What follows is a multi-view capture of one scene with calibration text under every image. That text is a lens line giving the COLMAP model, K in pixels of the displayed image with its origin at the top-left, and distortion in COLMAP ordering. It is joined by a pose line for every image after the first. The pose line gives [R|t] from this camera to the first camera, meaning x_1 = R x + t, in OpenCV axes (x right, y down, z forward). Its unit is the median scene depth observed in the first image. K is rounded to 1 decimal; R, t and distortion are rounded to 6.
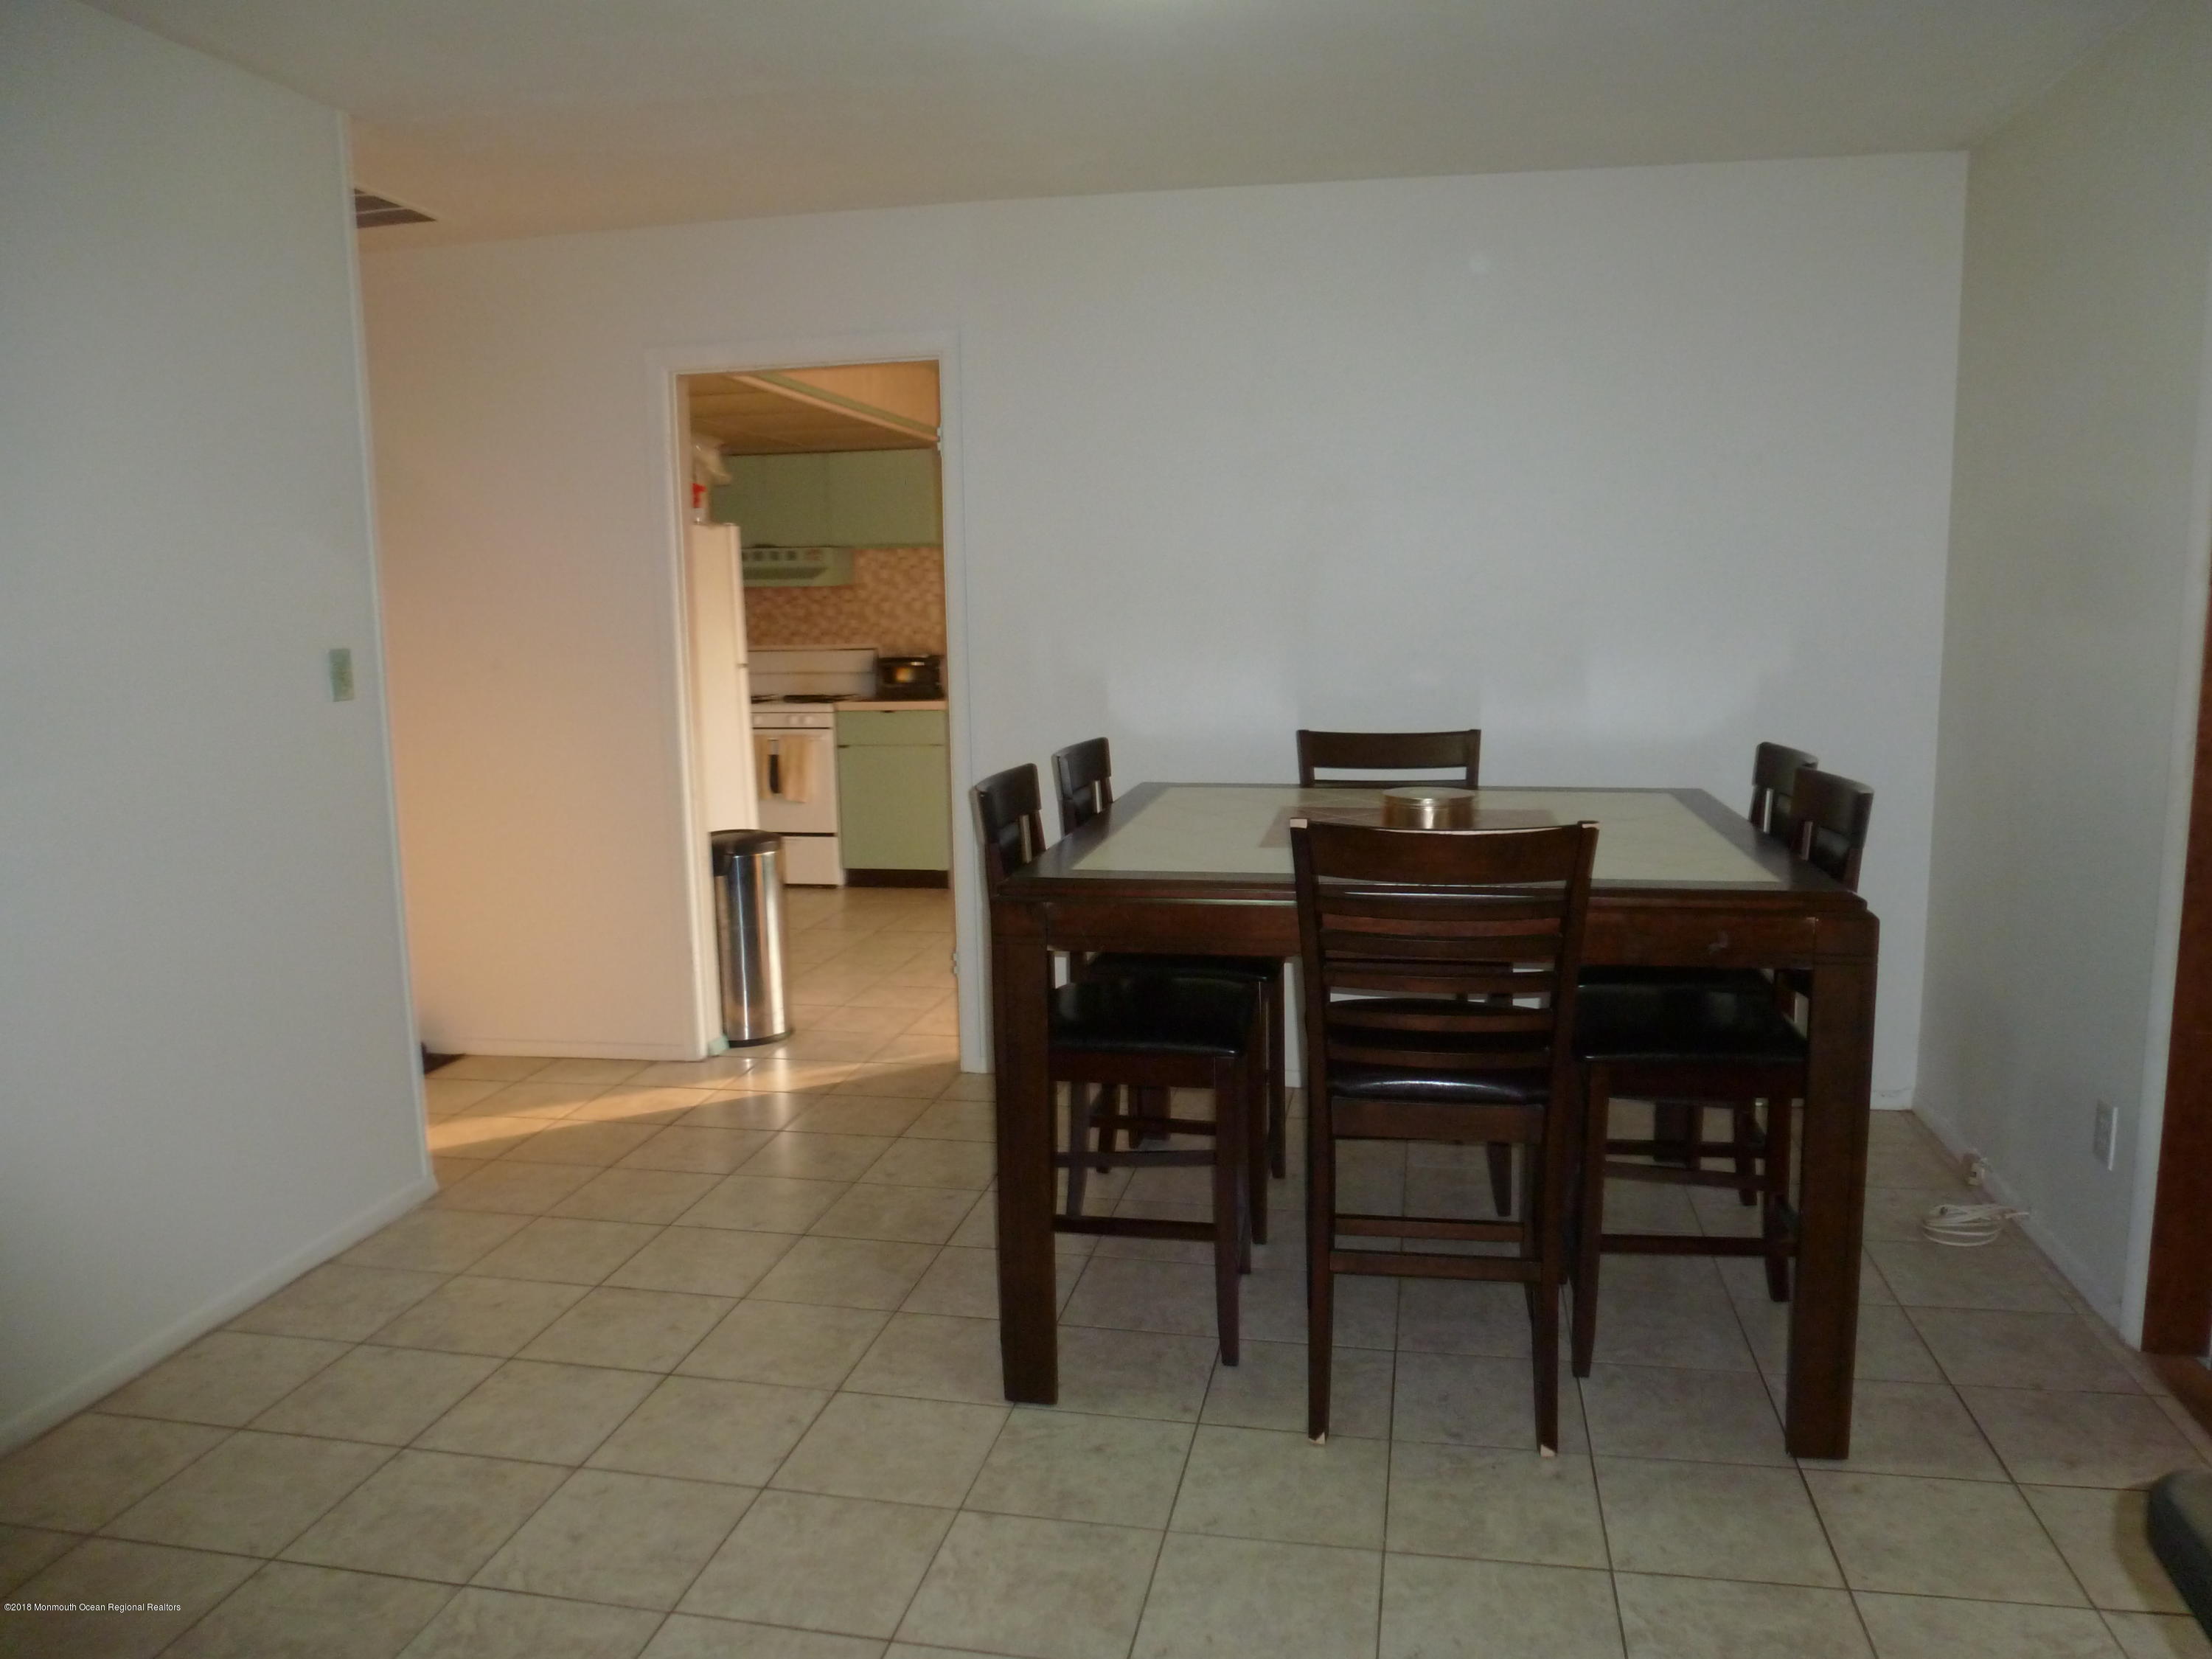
lens RADIAL K [[1589.8, 0, 1114.3], [0, 1589.8, 832.2], [0, 0, 1]] dist [-0.040500, -0.005476]
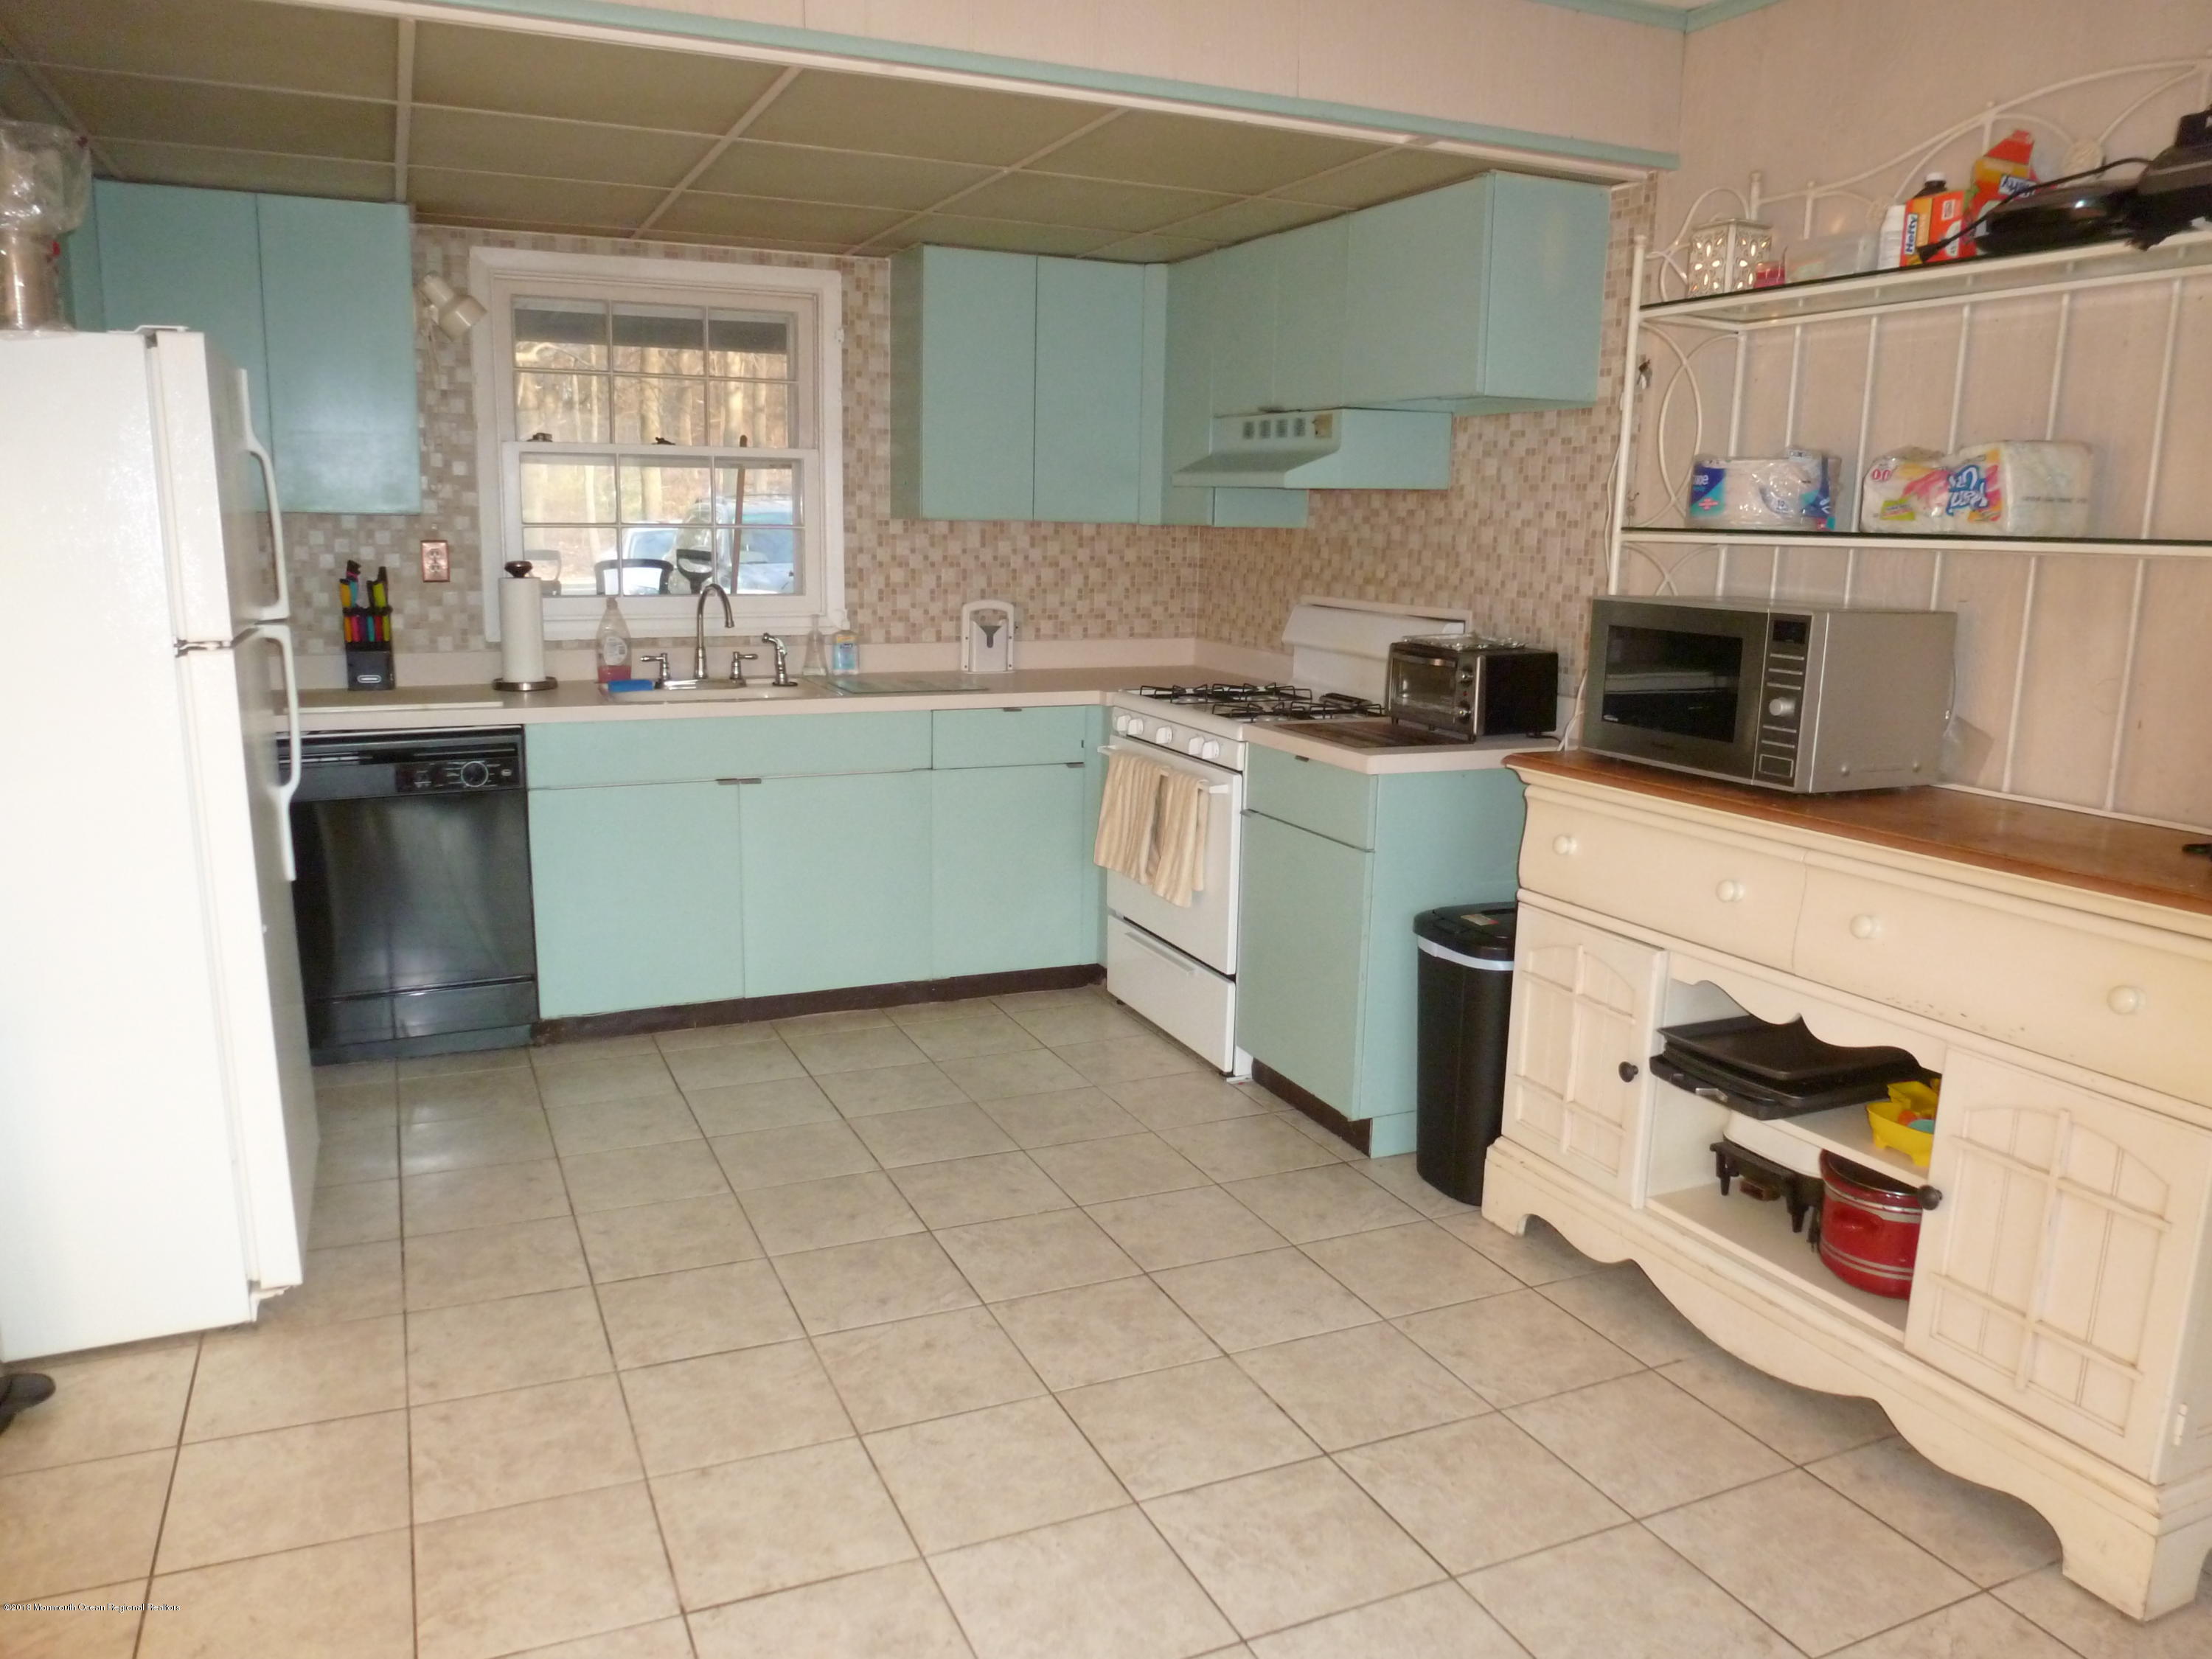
lens RADIAL K [[1589.8, 0, 1104.7], [0, 1589.8, 825.5], [0, 0, 1]] dist [-0.040500, -0.005476]
pose [[0.582244, 0.186232, -0.791397, 0.184506], [-0.148346, 0.981406, 0.121804, -0.097972], [0.799366, 0.046481, 0.599044, 0.628321]]
